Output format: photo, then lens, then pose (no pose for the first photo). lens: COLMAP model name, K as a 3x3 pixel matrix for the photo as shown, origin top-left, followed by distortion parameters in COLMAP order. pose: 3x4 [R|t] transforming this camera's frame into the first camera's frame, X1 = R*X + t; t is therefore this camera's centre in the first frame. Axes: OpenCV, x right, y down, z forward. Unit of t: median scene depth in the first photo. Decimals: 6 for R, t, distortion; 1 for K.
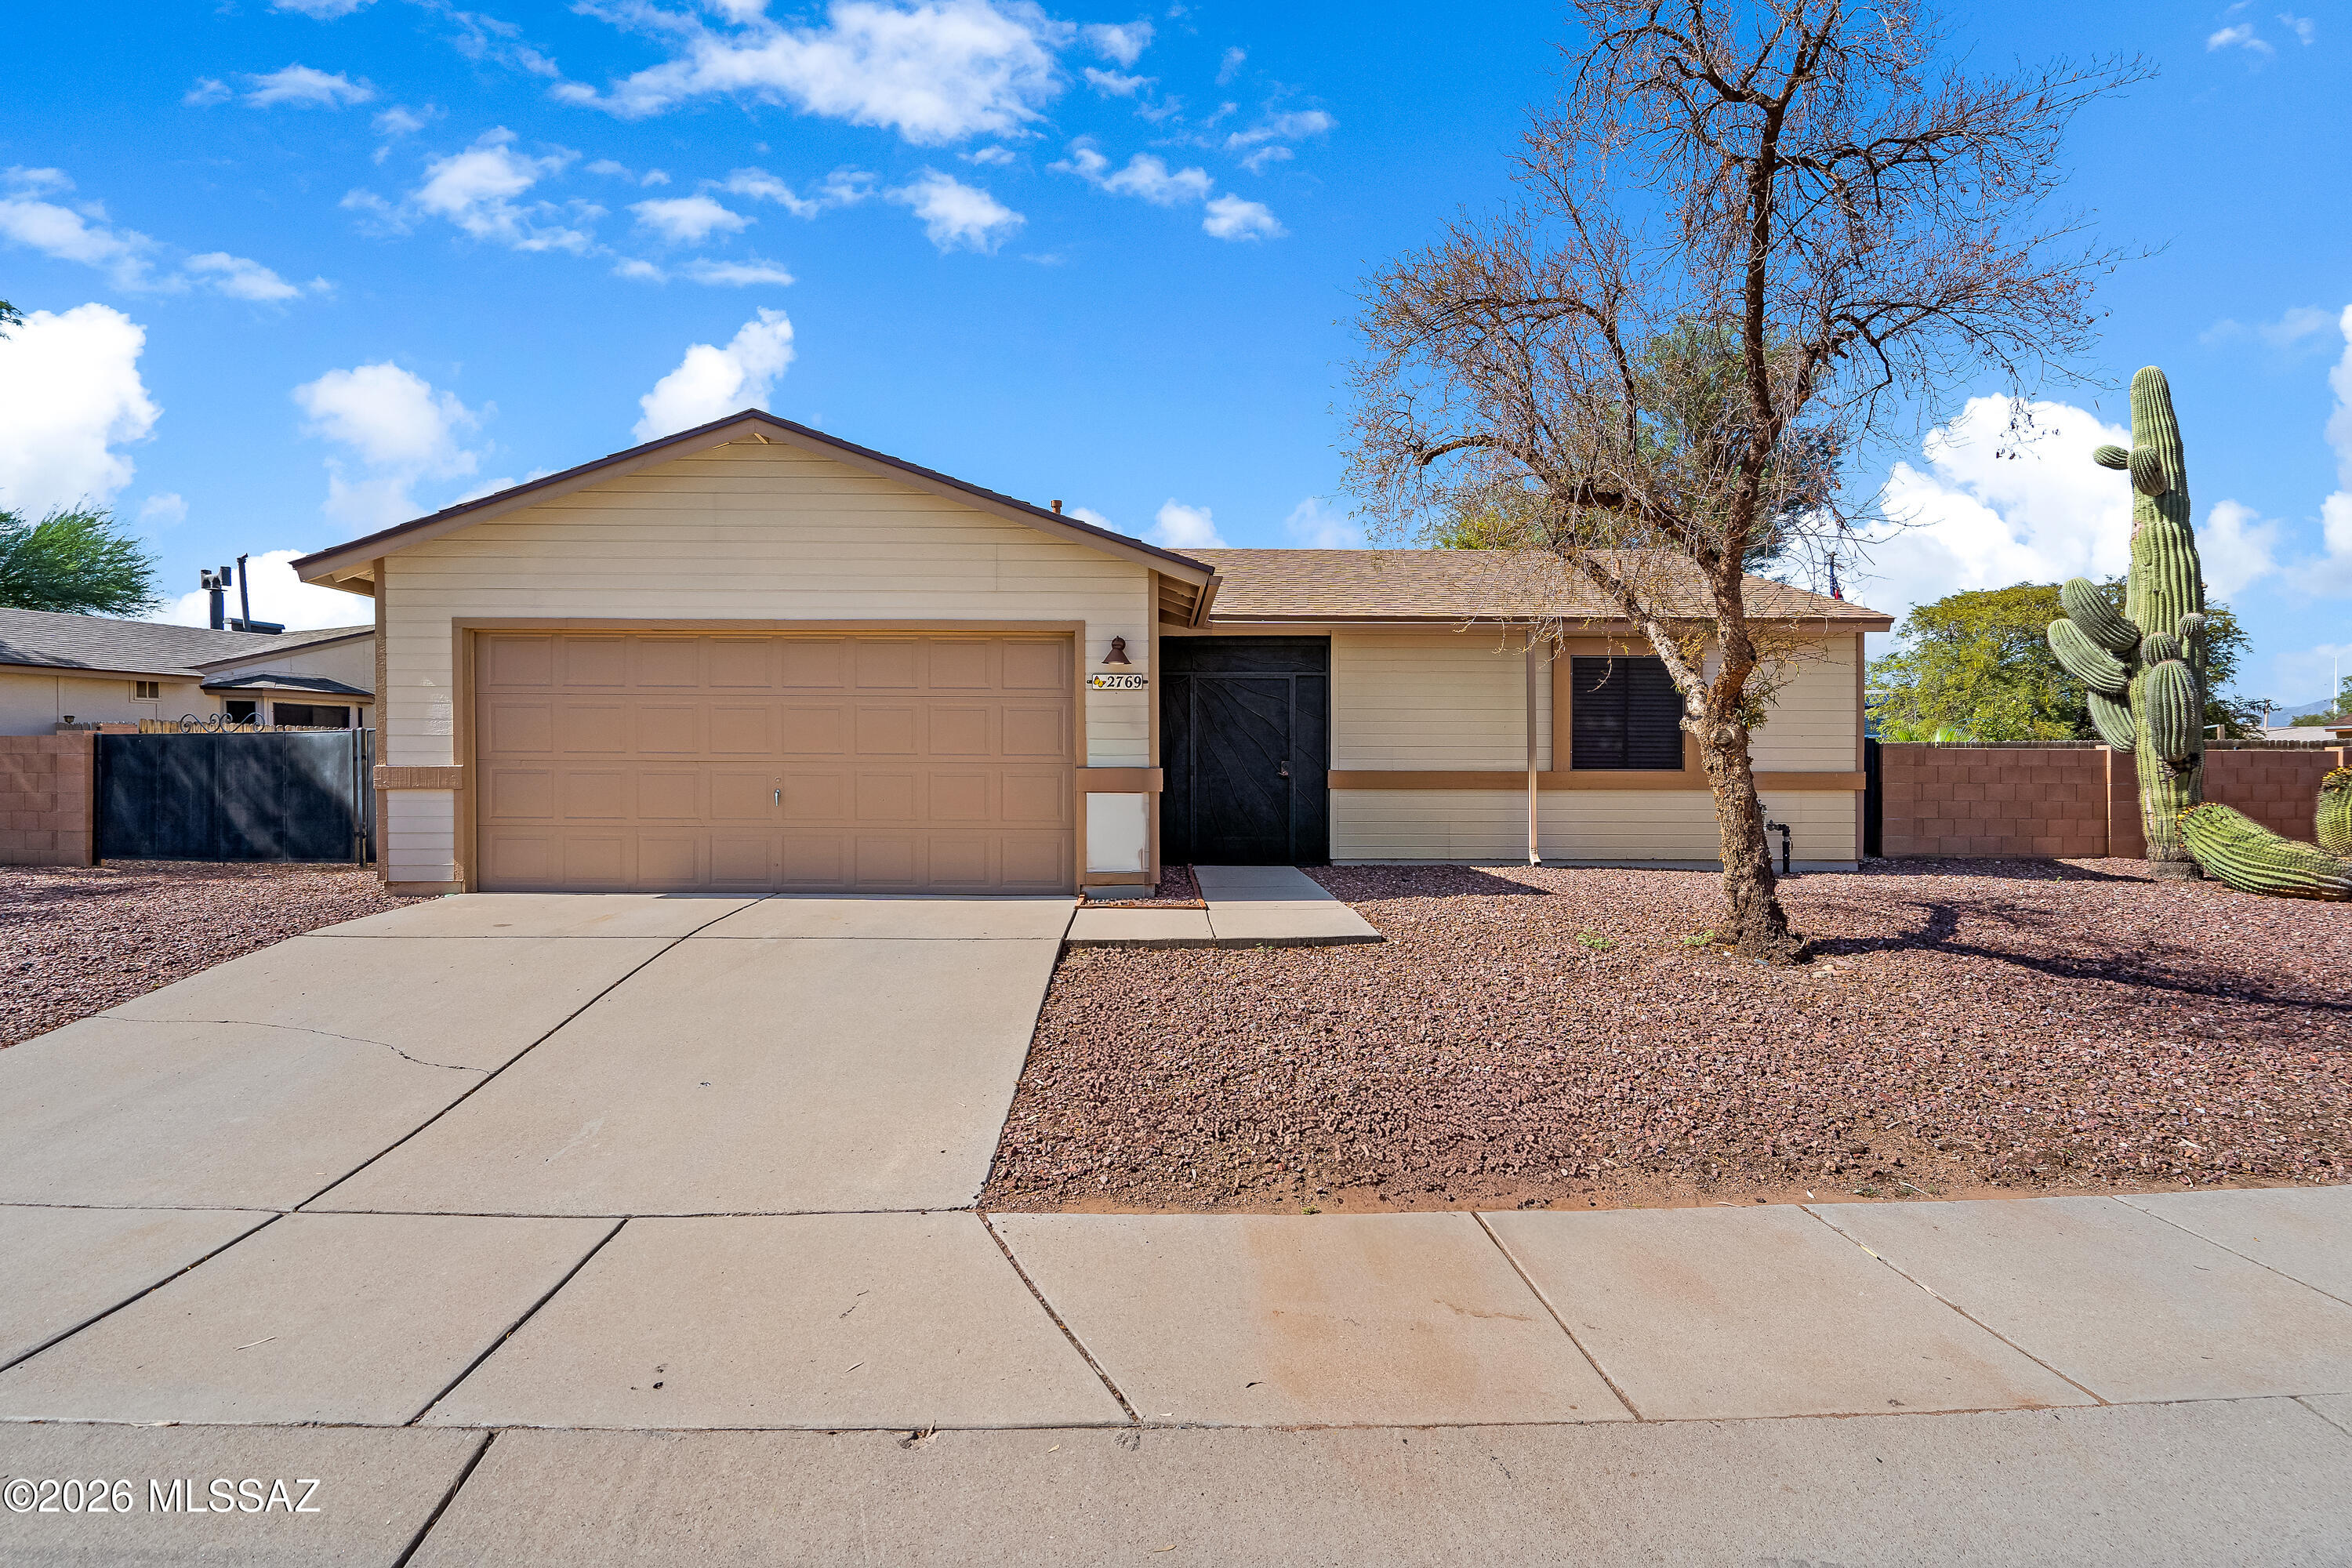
lens RADIAL K [[1082.1, 0, 1178.6], [0, 1082.1, 808.9], [0, 0, 1]] dist [-0.001713, 0.001401]
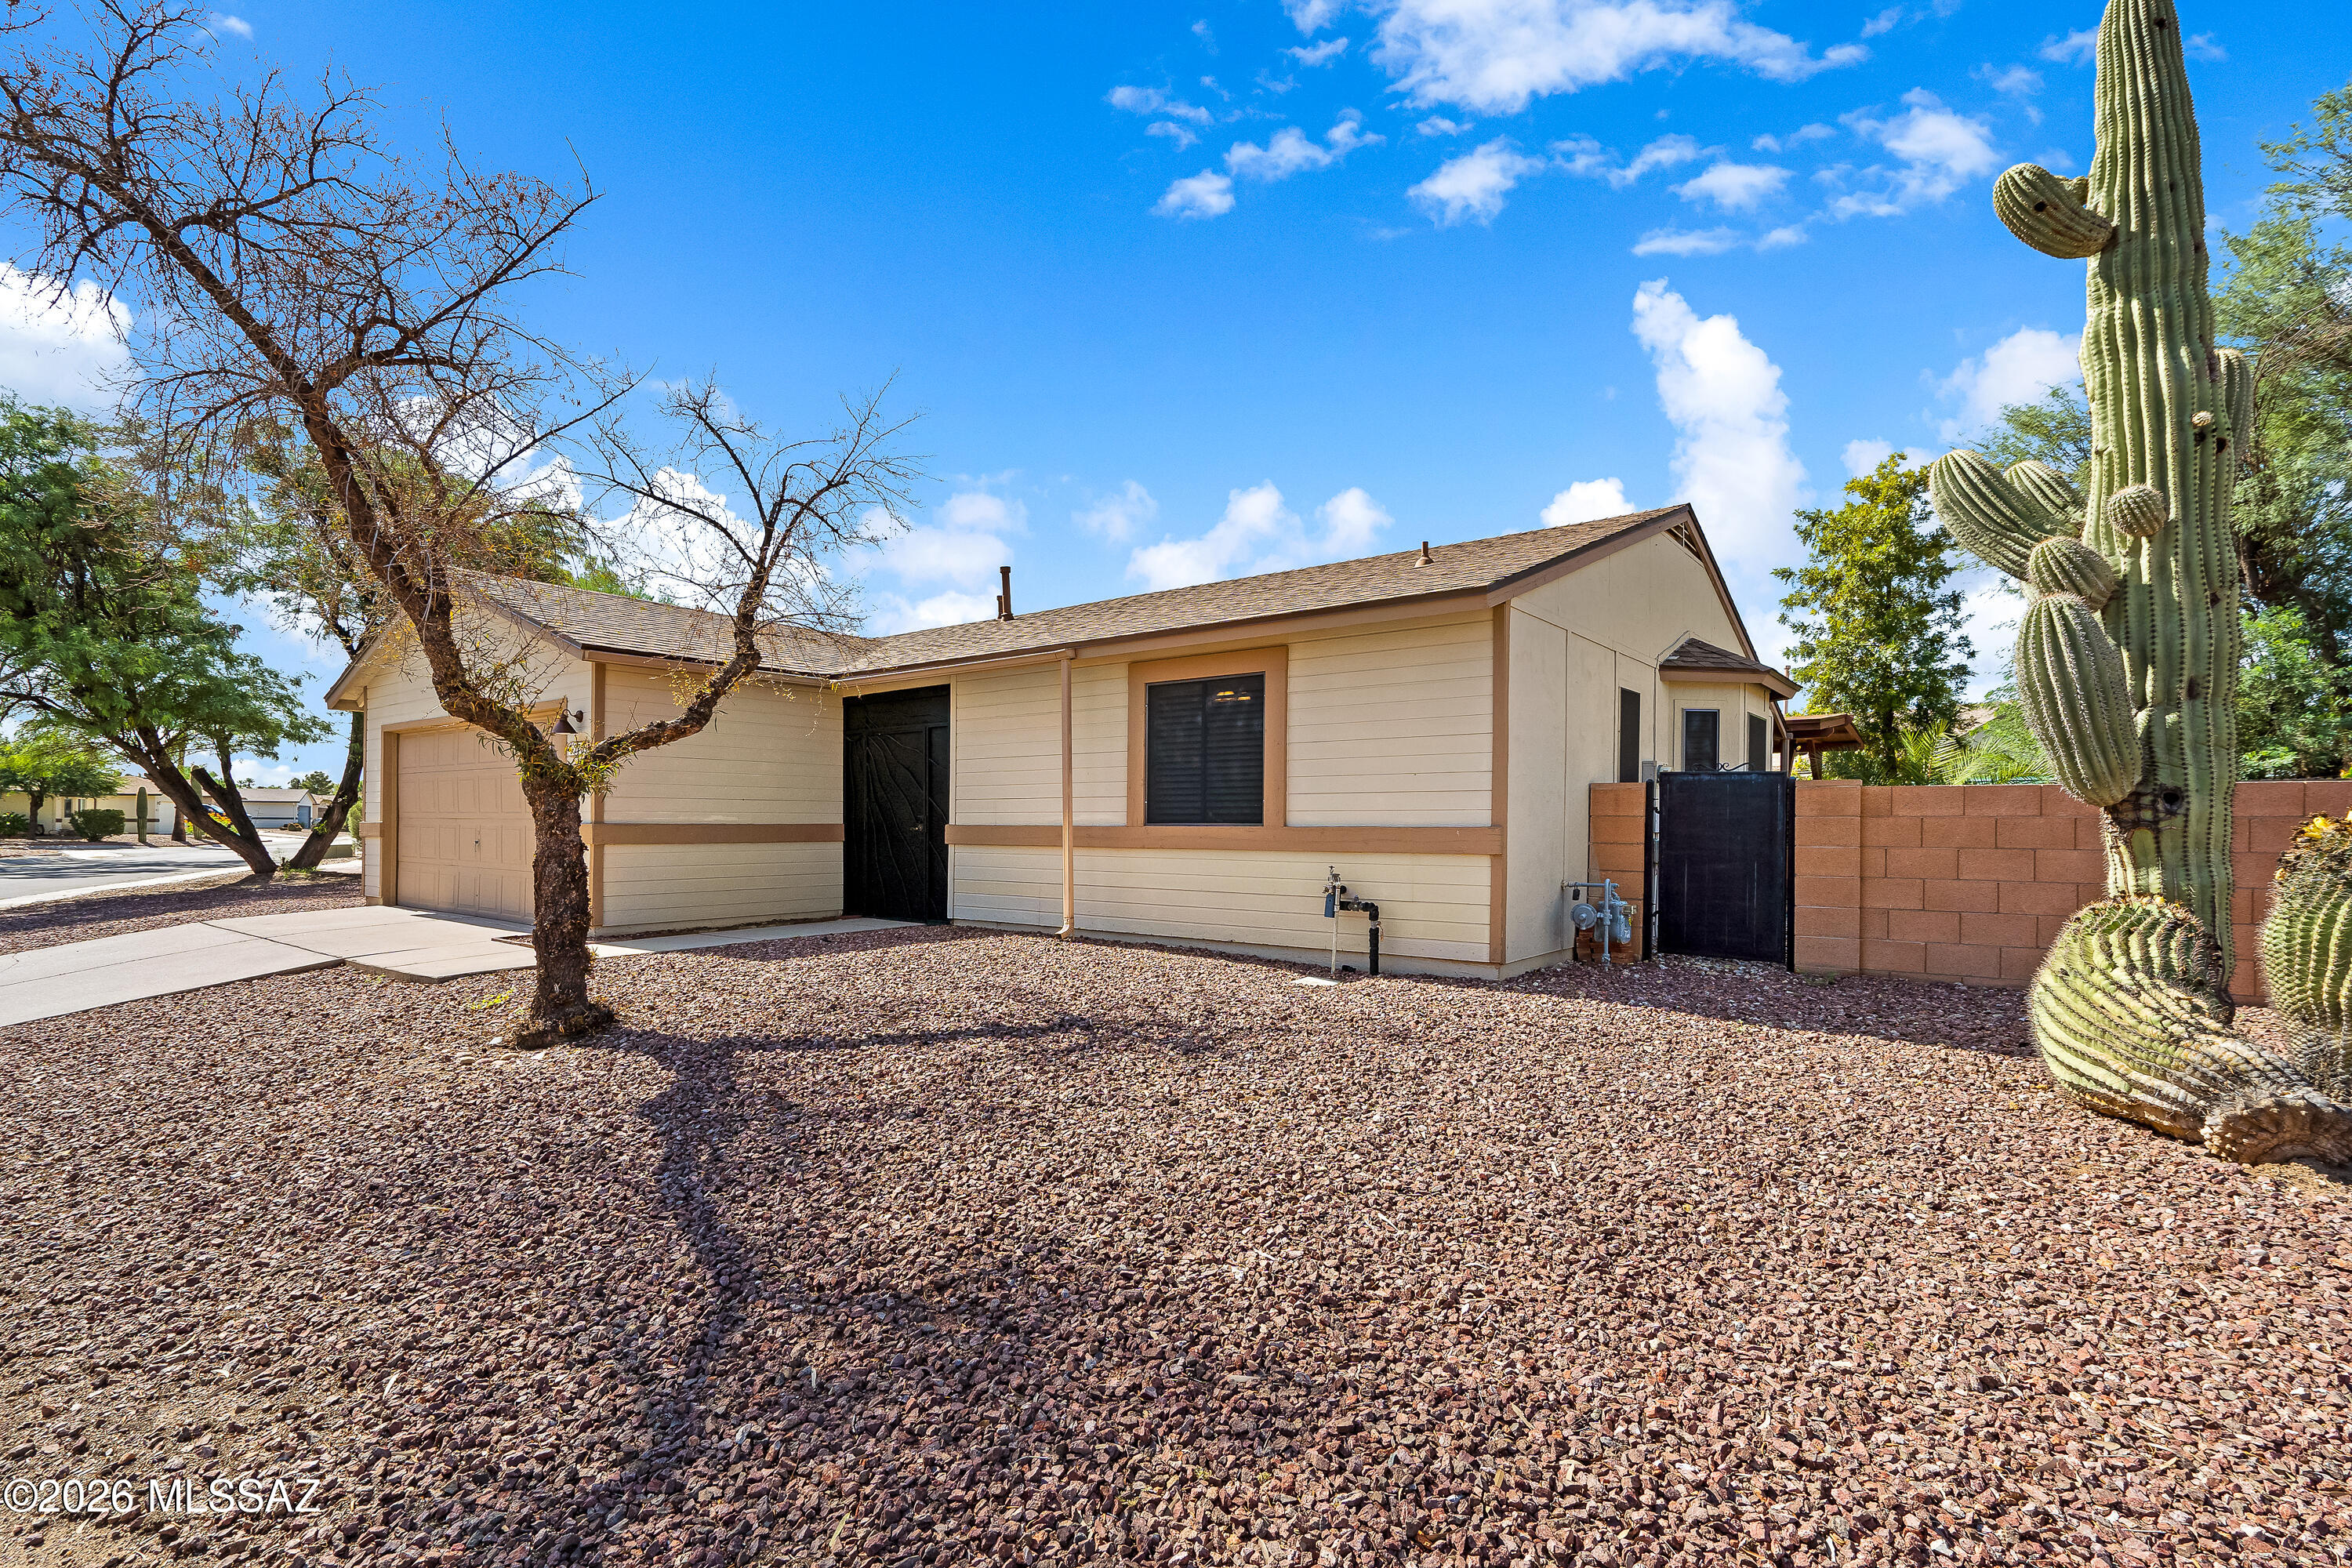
lens RADIAL K [[1082.1, 0, 1178.6], [0, 1082.1, 808.9], [0, 0, 1]] dist [-0.001713, 0.001401]
pose [[0.780016, -0.010281, -0.625675, 0.891032], [-0.021581, 0.998828, -0.043316, -0.012936], [0.625387, 0.047290, 0.778881, 0.383146]]
